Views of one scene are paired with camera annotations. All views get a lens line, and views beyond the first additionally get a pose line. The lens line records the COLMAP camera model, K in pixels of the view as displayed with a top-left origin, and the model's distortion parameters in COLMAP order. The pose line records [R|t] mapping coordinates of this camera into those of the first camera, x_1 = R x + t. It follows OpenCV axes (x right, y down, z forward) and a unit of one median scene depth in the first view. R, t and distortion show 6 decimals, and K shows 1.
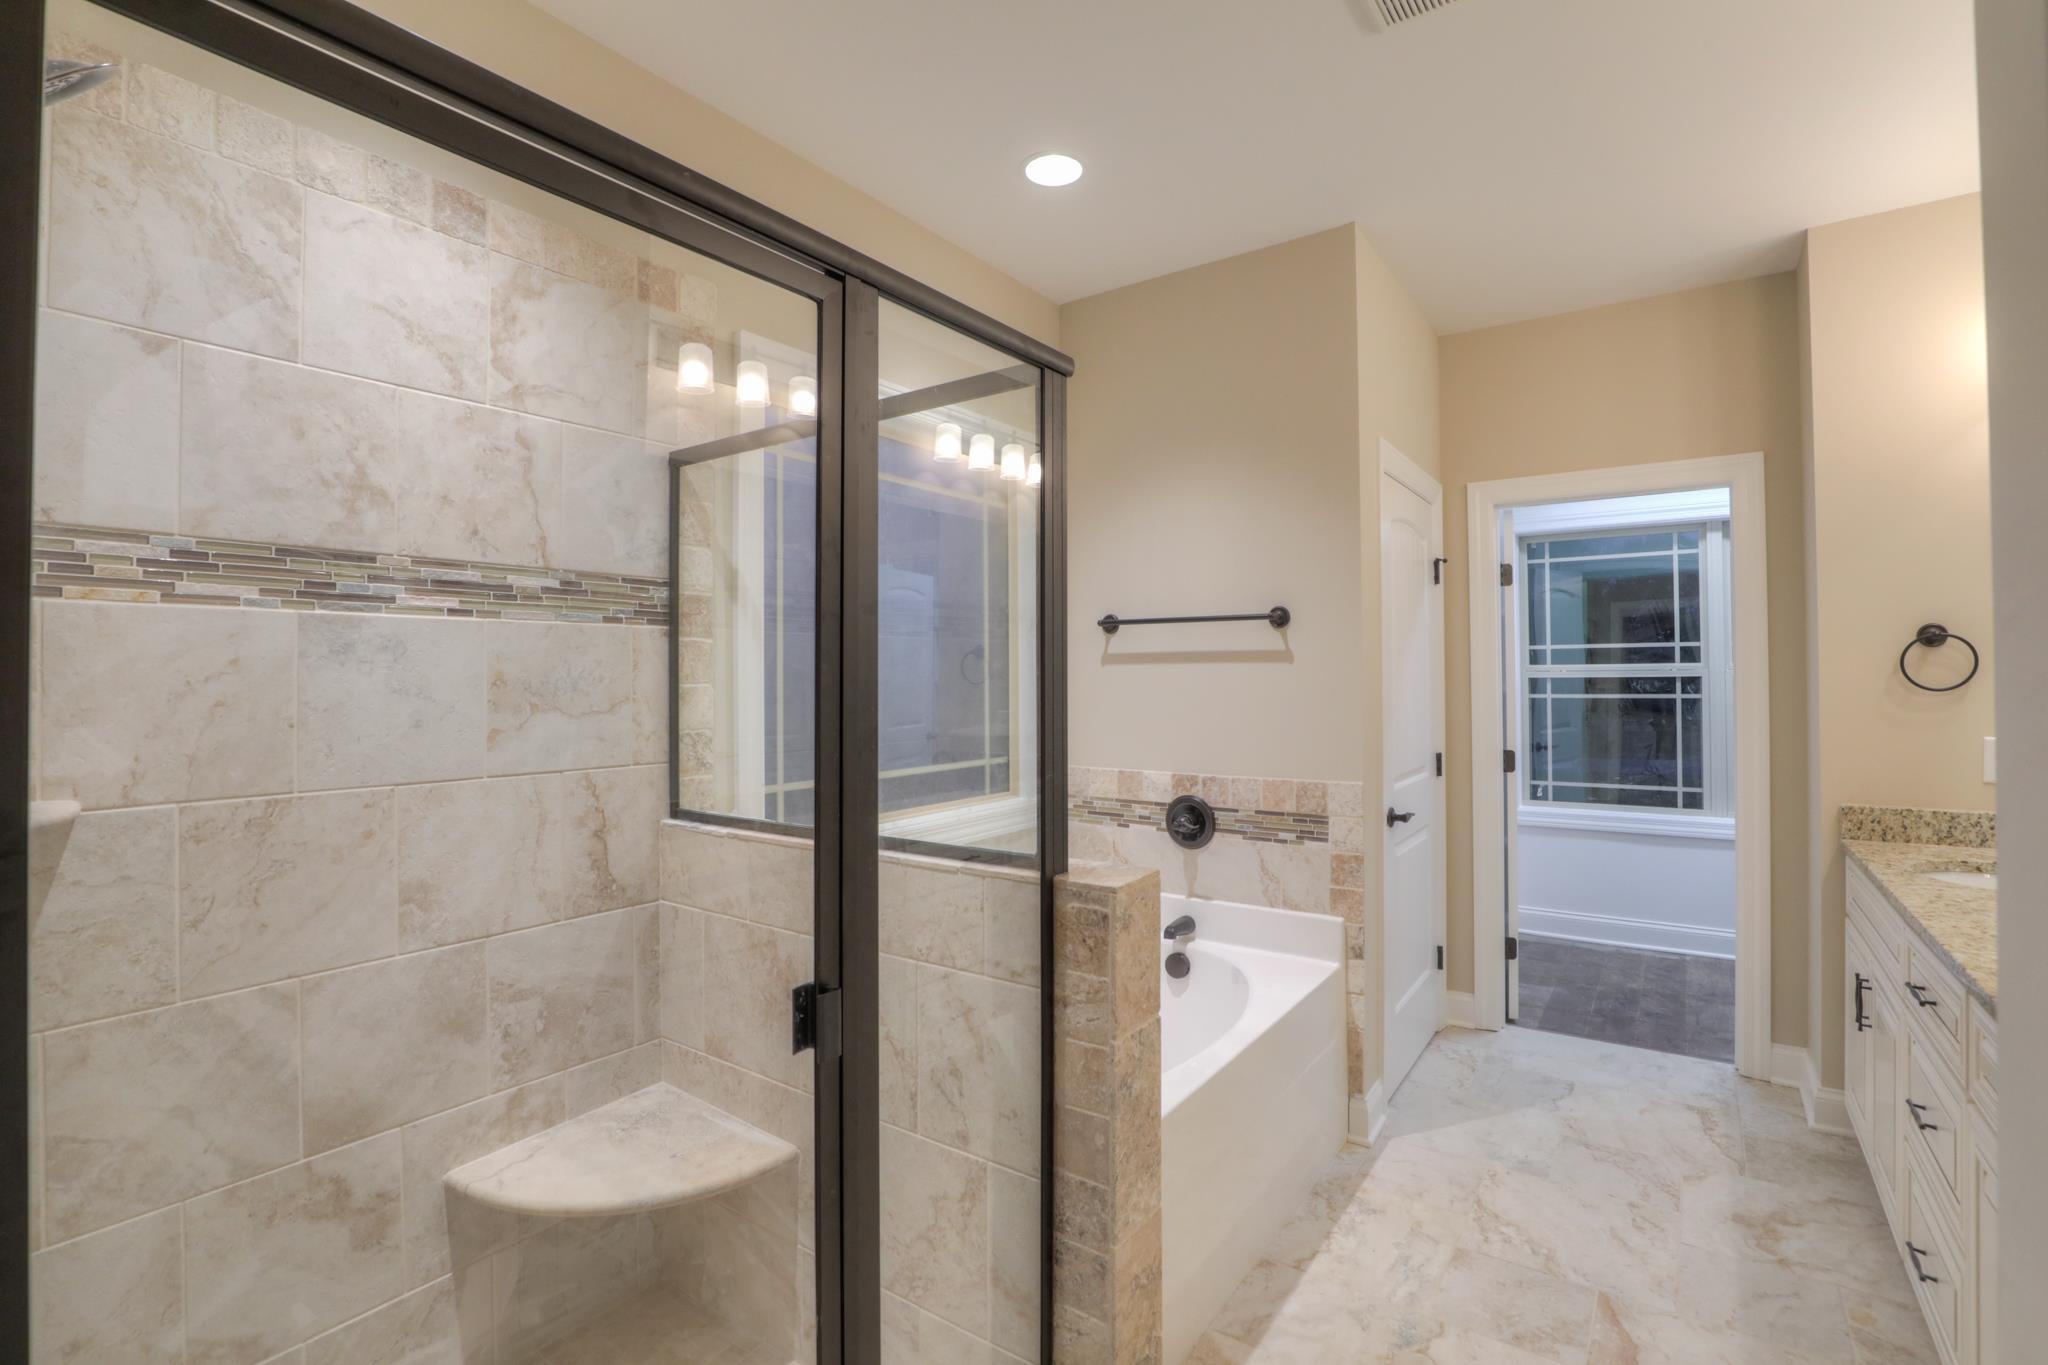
lens RADIAL K [[962.8, 0, 1031.2], [0, 962.8, 665.8], [0, 0, 1]] dist [-0.018130, 0.000747]
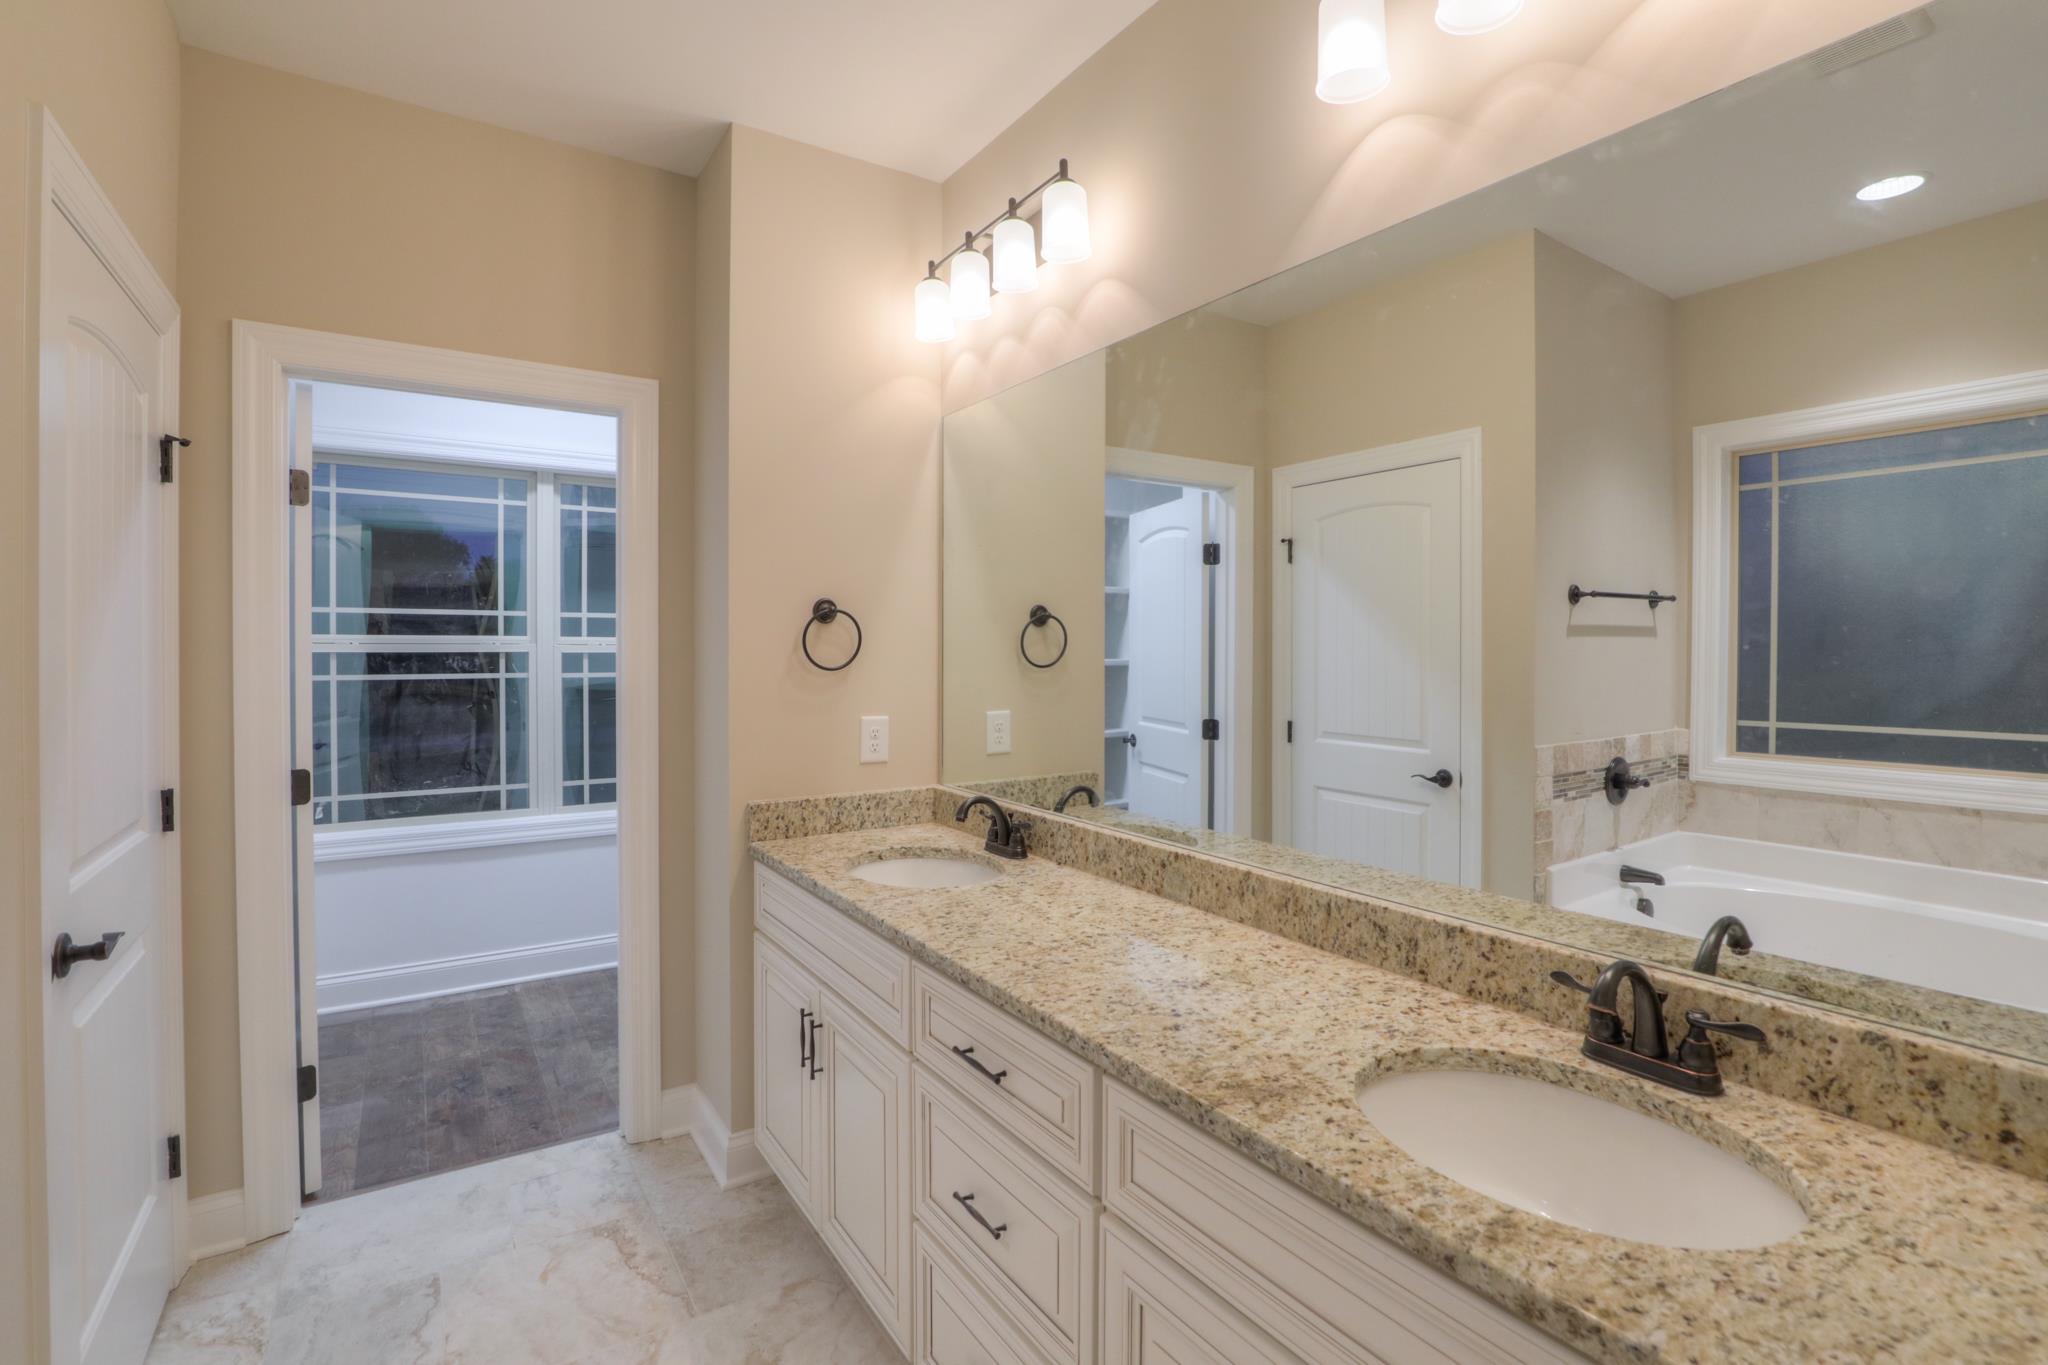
lens RADIAL K [[948.1, 0, 1035.0], [0, 948.1, 661.9], [0, 0, 1]] dist [-0.041753, 0.009567]
pose [[0.370143, -0.003552, 0.928968, 0.118398], [-0.017662, 0.999785, 0.010860, 0.003532], [-0.928807, -0.020428, 0.370001, 0.341000]]
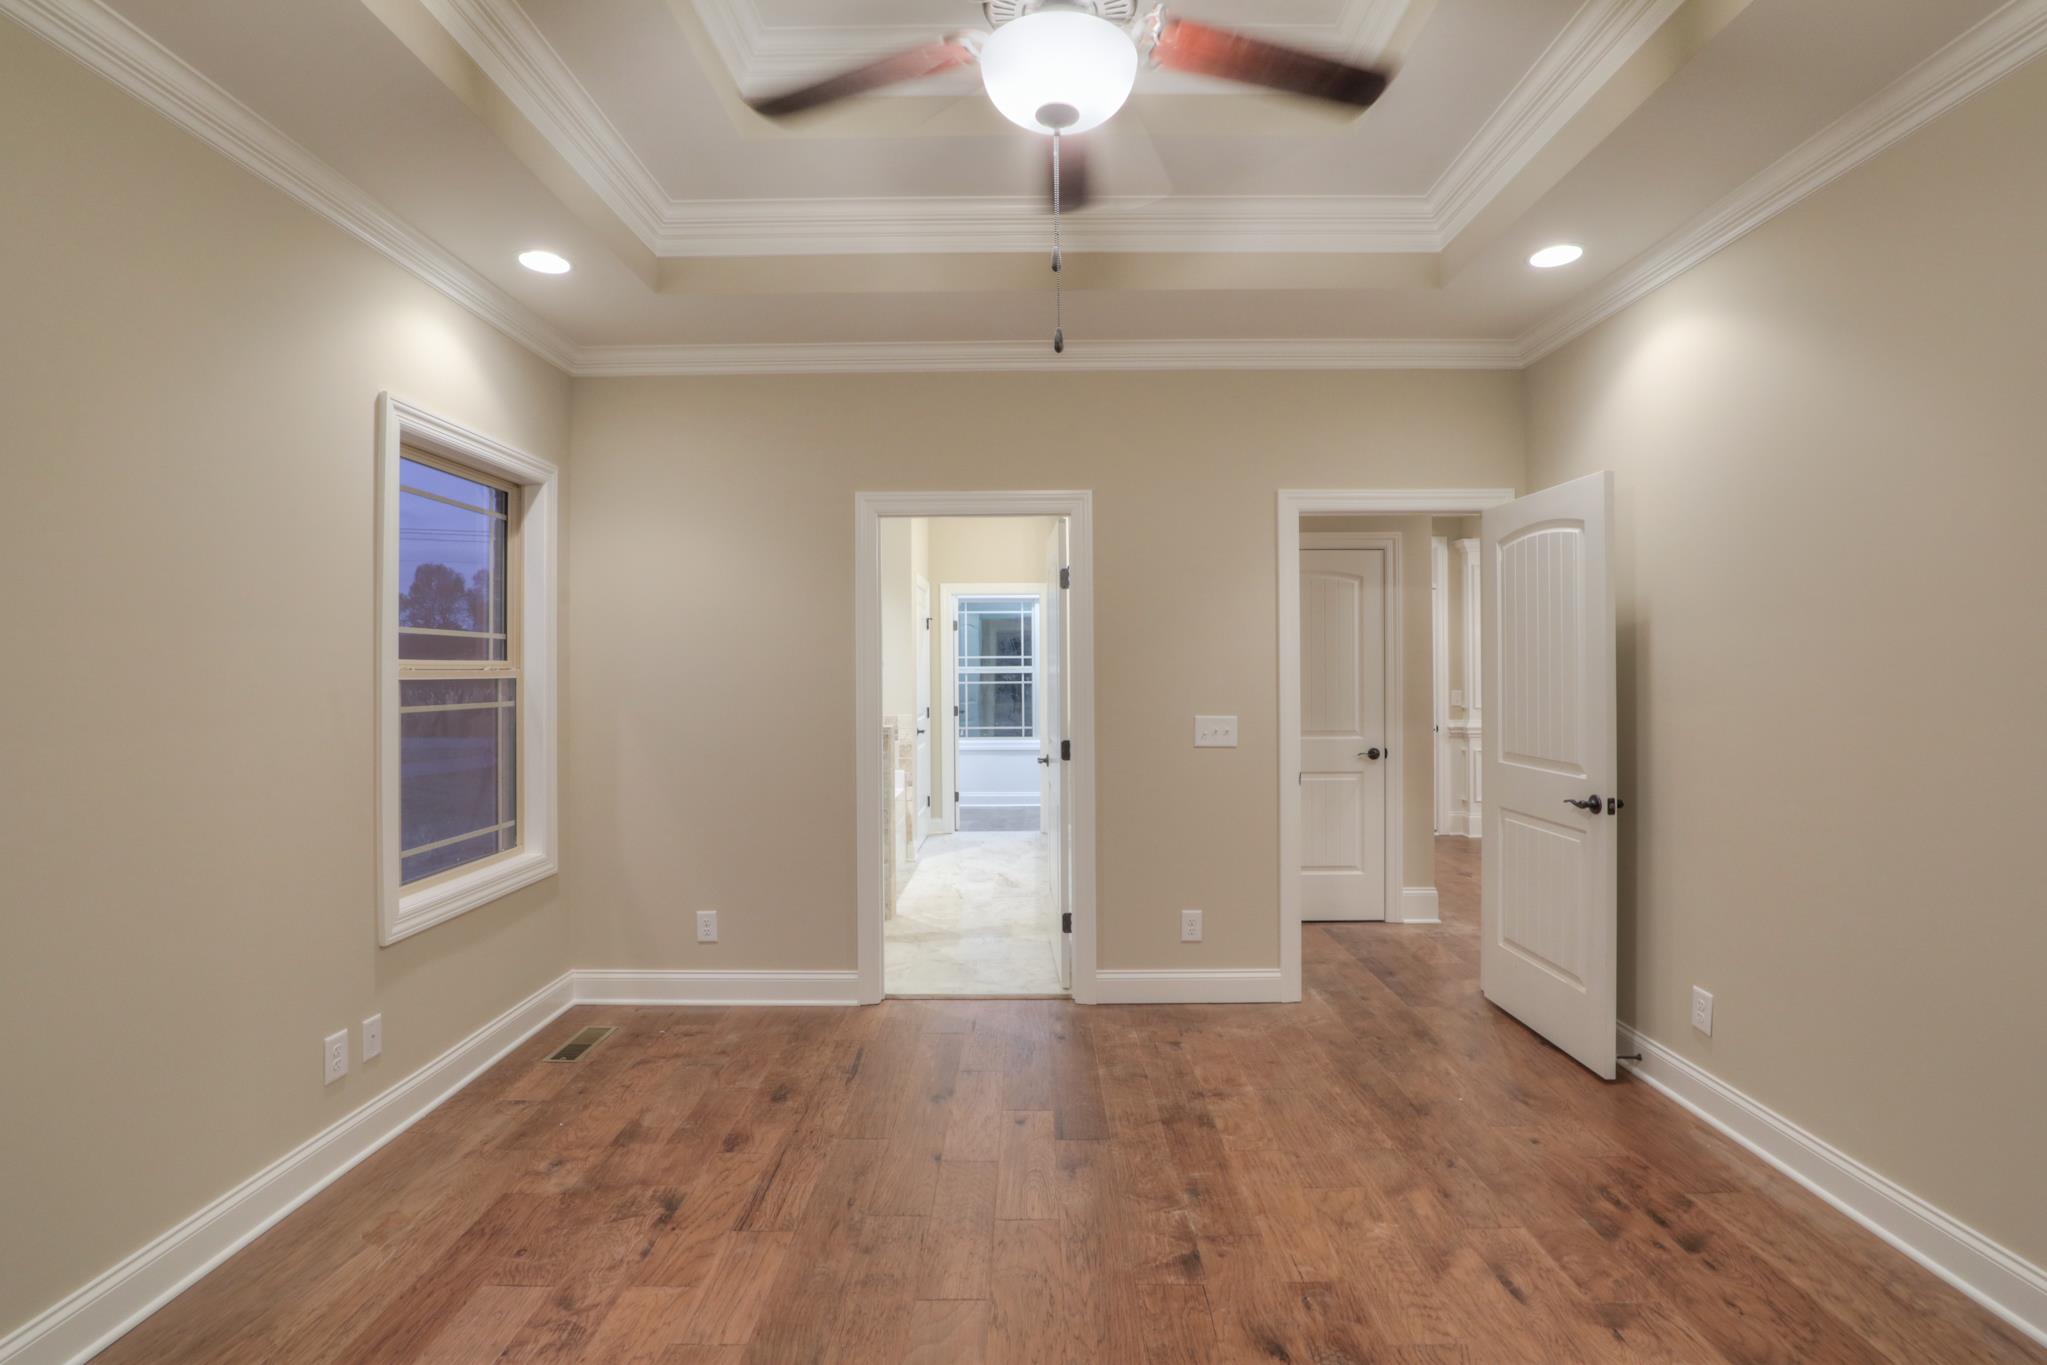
lens RADIAL K [[962.3, 0, 1030.7], [0, 962.3, 665.8], [0, 0, 1]] dist [-0.018130, 0.000747]
pose [[0.827065, 0.007413, 0.562058, -0.600547], [-0.008190, 0.999966, -0.001137, -0.002239], [-0.562047, -0.003663, 0.827097, -0.918042]]
